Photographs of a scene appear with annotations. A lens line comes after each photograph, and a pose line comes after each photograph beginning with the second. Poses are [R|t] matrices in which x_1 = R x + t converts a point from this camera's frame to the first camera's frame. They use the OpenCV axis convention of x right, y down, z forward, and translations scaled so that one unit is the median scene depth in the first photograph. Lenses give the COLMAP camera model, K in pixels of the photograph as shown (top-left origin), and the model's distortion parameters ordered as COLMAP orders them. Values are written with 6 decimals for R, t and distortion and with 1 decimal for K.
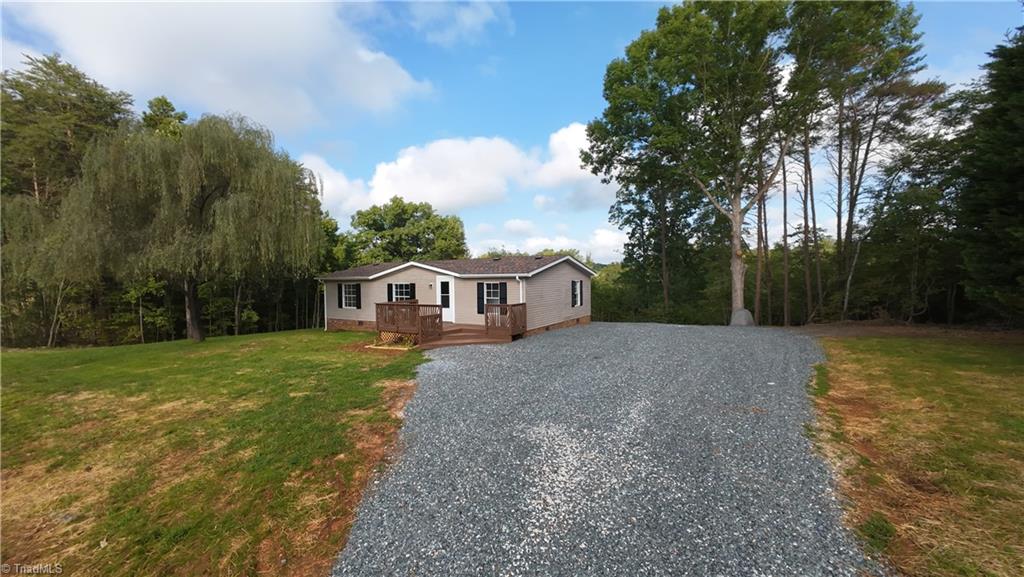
lens RADIAL K [[394.9, 0, 511.7], [0, 394.9, 290.7], [0, 0, 1]] dist [0.001115, 0.000093]
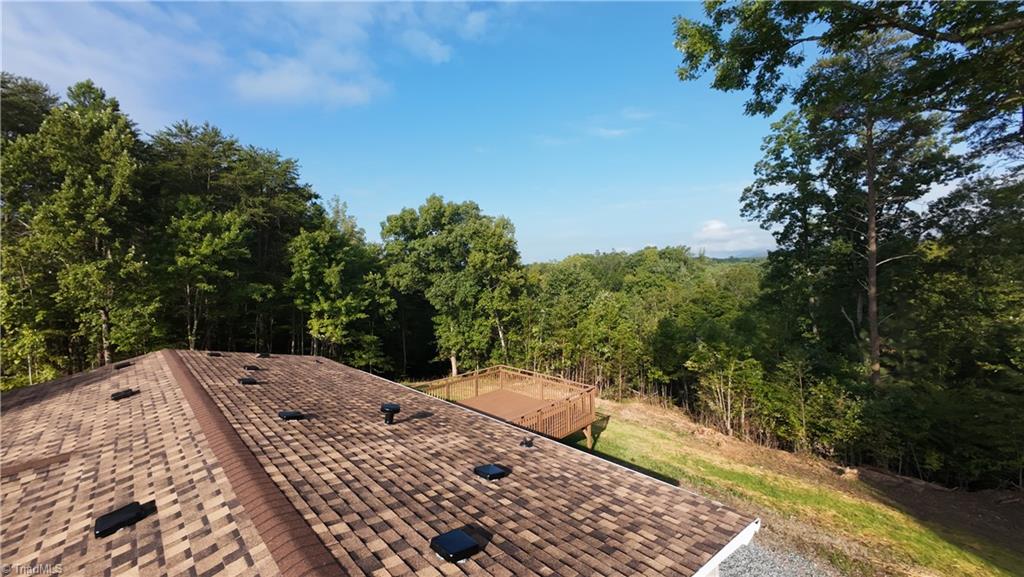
lens RADIAL K [[394.9, 0, 512.2], [0, 394.9, 286.4], [0, 0, 1]] dist [0.001115, 0.000093]
pose [[0.967489, -0.002360, -0.252900, 0.069214], [0.002060, 0.999997, -0.001452, -0.073366], [0.252903, 0.000883, 0.967491, 0.364764]]
